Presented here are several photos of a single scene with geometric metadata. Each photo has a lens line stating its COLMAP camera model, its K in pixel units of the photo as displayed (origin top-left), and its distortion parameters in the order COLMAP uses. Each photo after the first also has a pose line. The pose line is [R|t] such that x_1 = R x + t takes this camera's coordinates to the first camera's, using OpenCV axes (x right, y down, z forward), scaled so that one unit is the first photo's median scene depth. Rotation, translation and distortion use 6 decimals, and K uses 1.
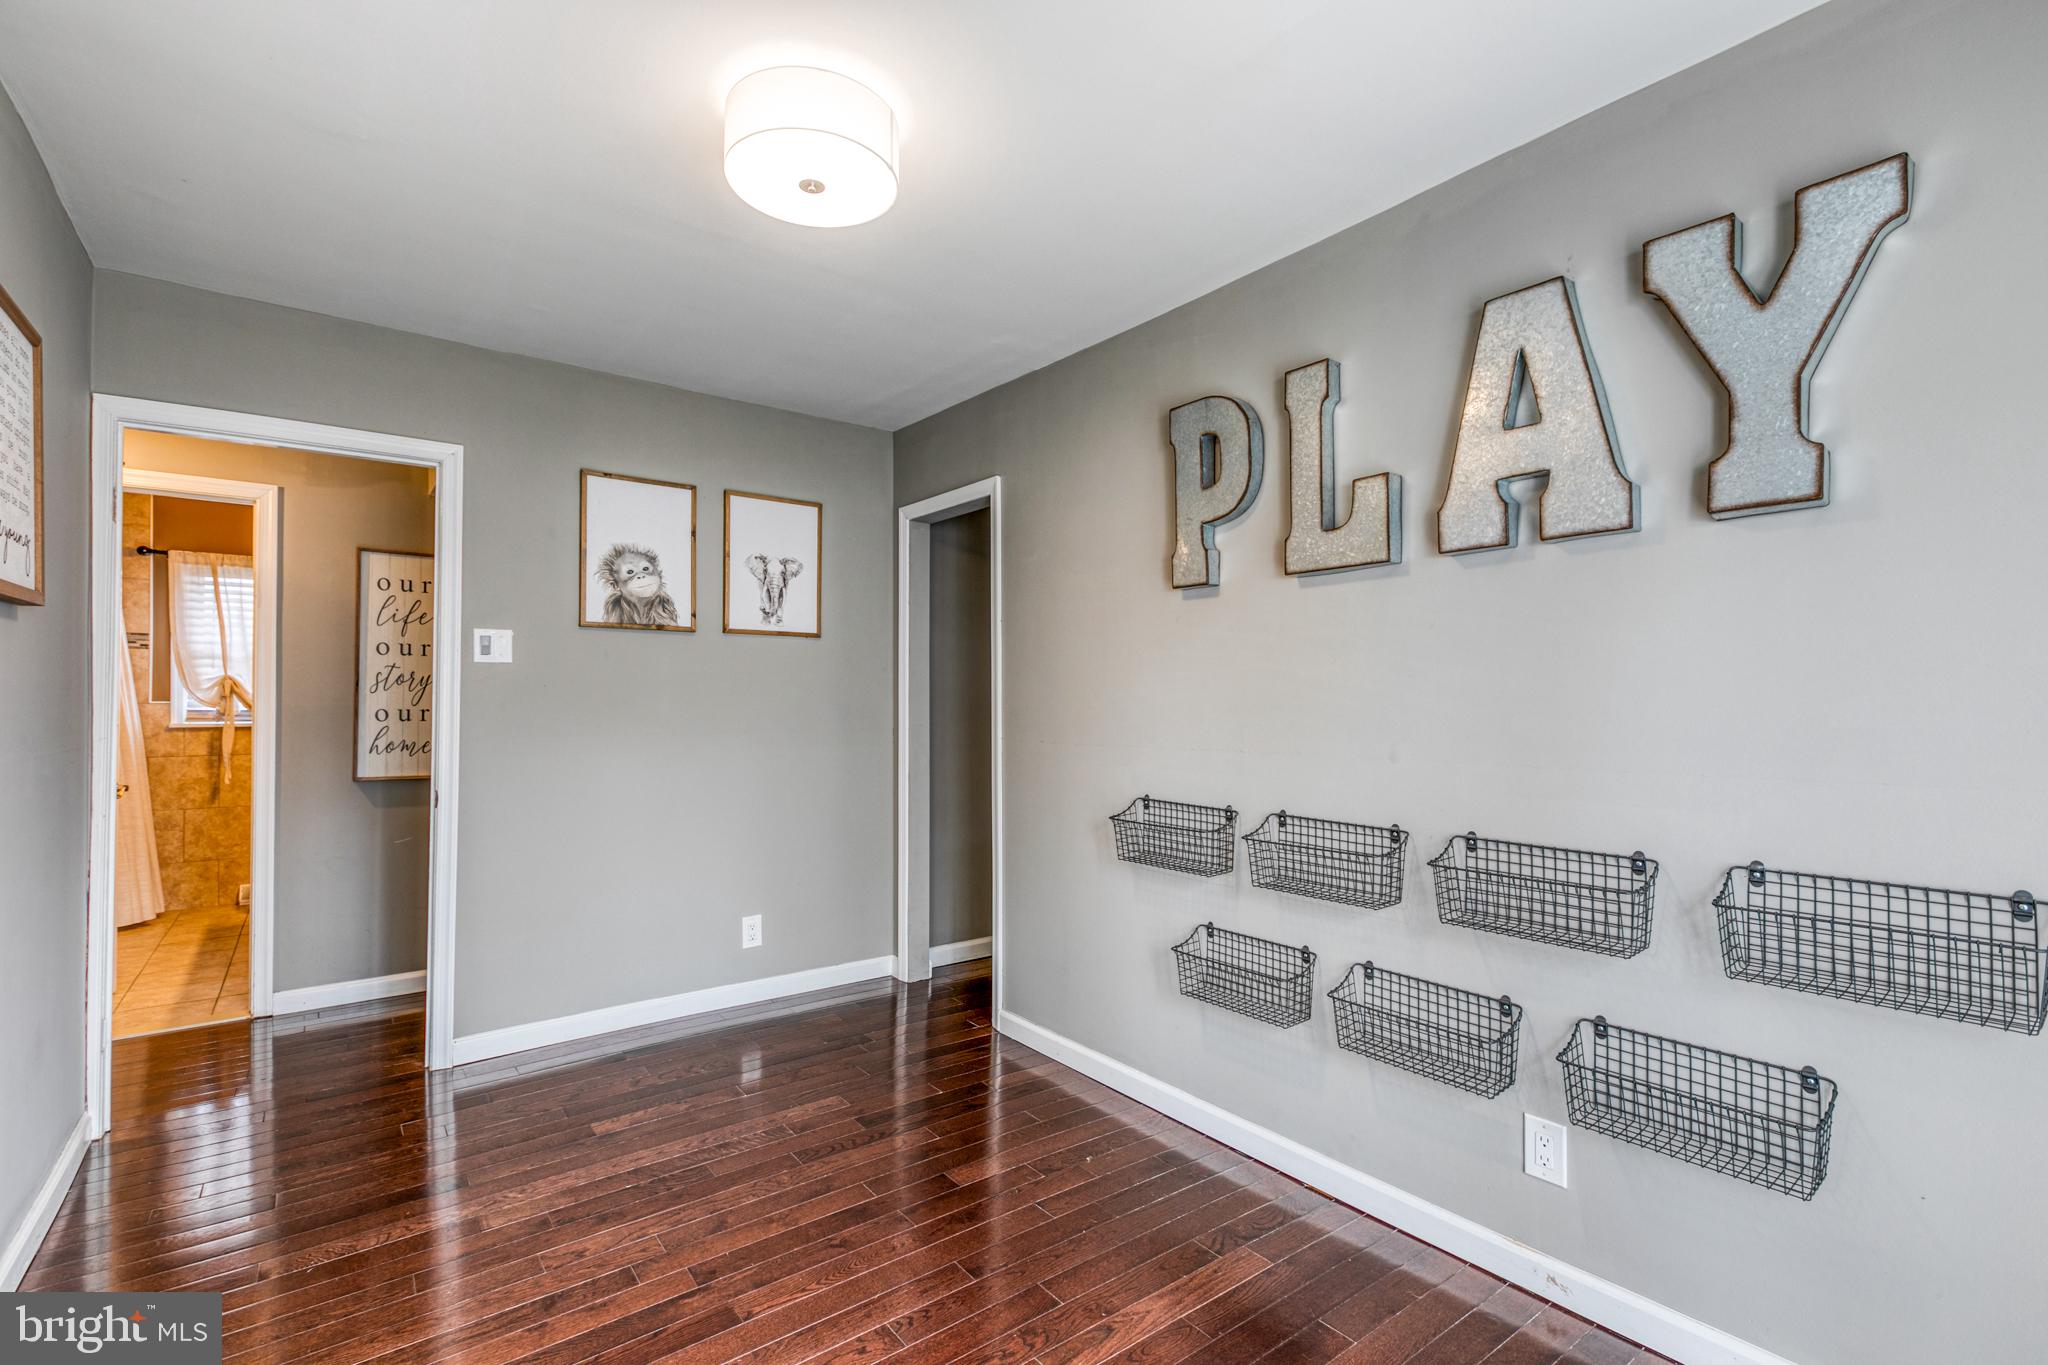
lens RADIAL K [[921.1, 0, 1018.0], [0, 921.1, 688.2], [0, 0, 1]] dist [-0.005216, -0.001538]
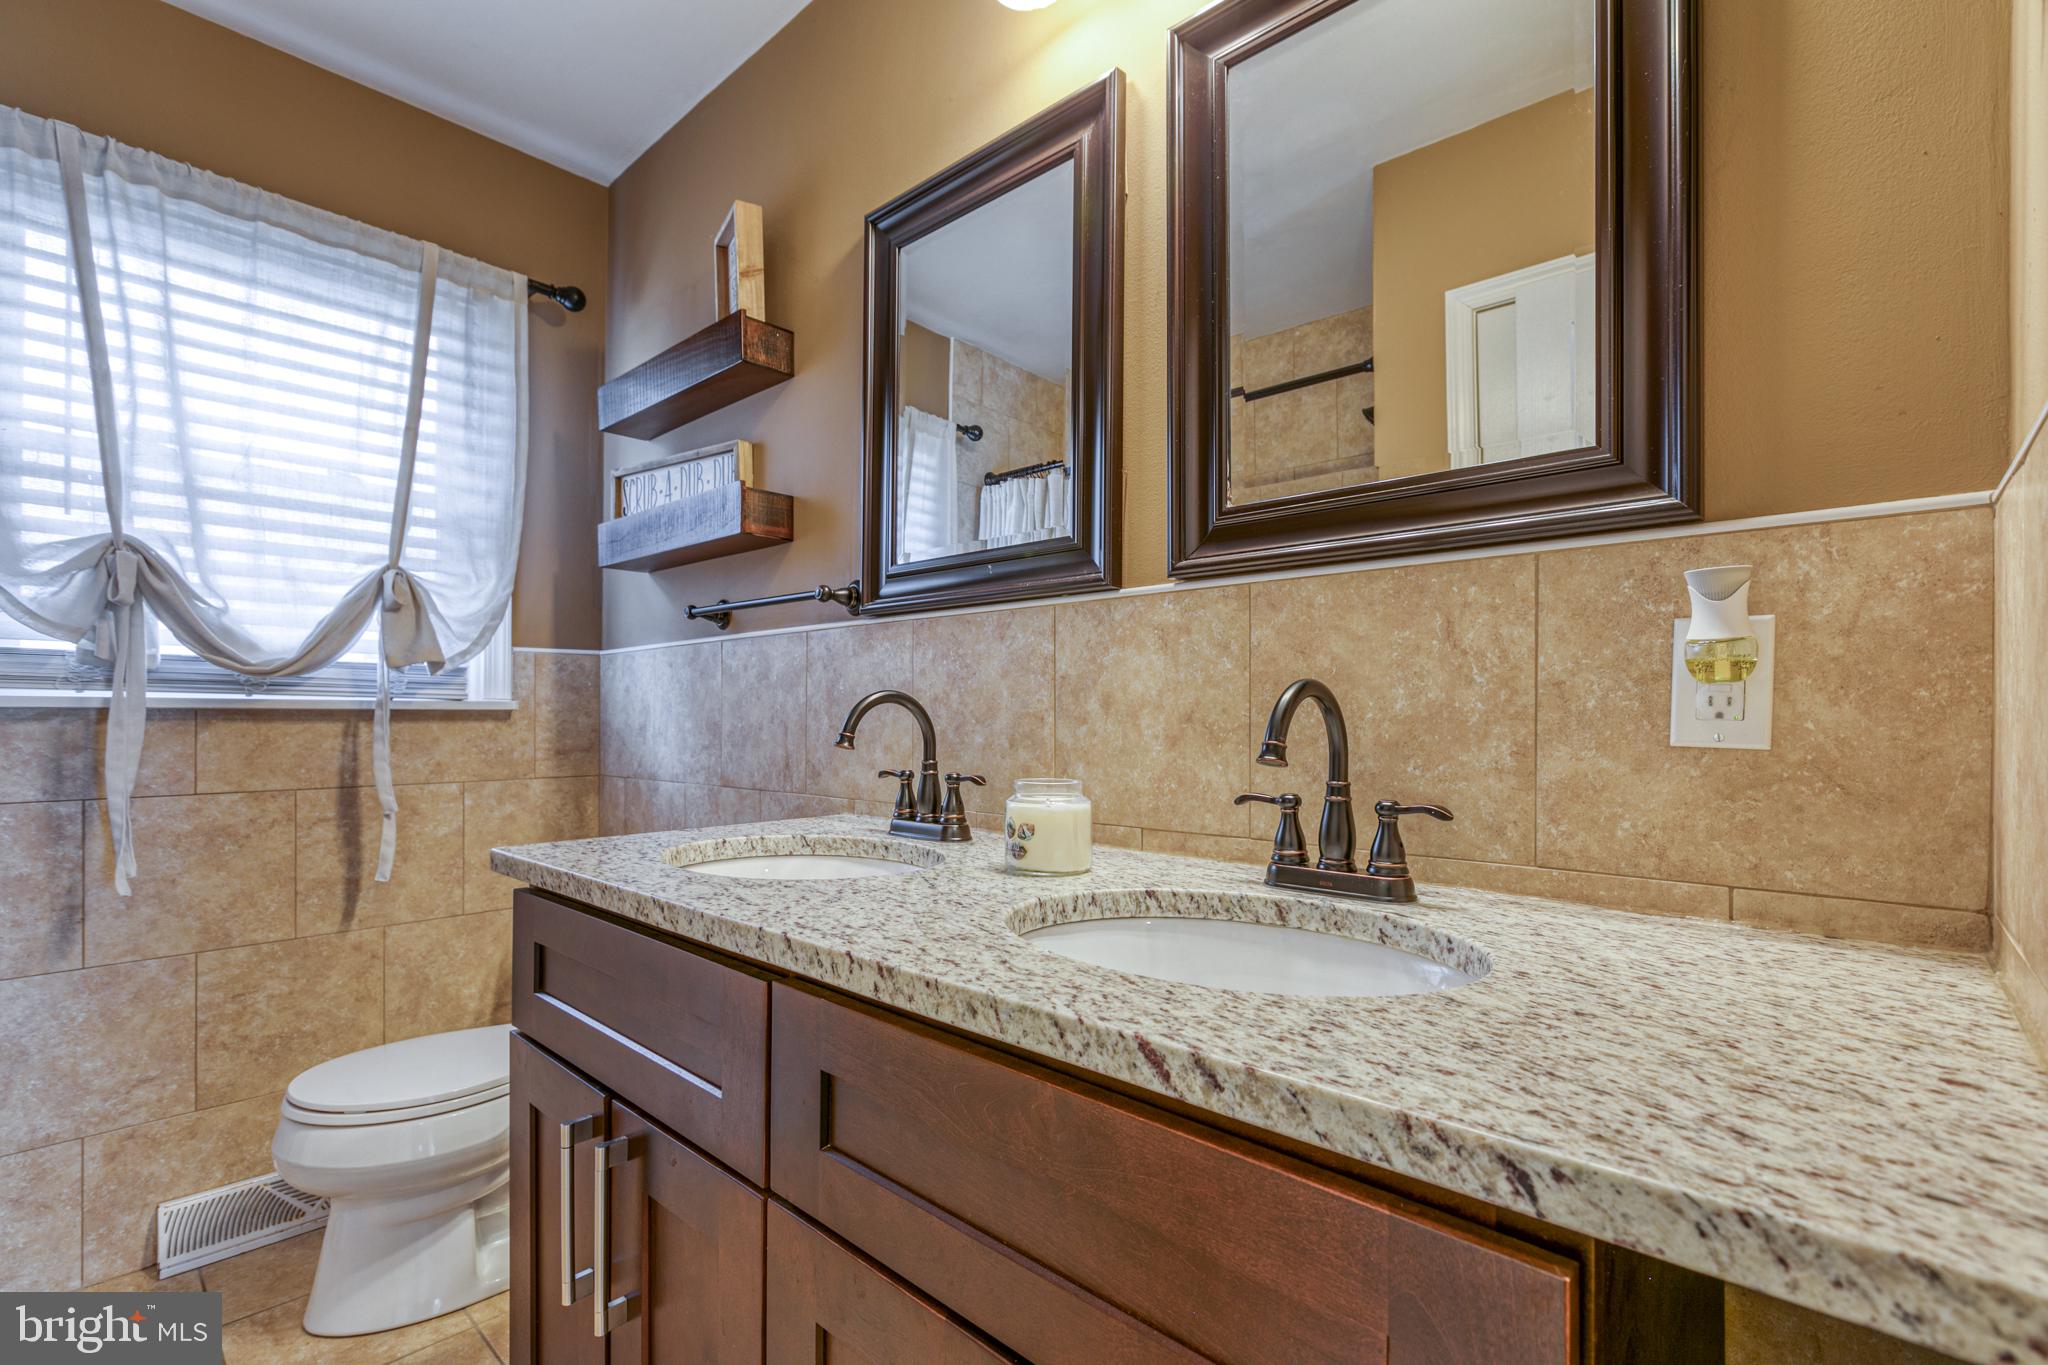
lens RADIAL K [[921.1, 0, 1023.1], [0, 921.1, 696.6], [0, 0, 1]] dist [-0.005216, -0.001538]
pose [[0.986507, 0.001849, 0.163710, -0.617680], [-0.002022, 0.999998, 0.000889, 0.037792], [-0.163708, -0.001208, 0.986508, 0.652897]]
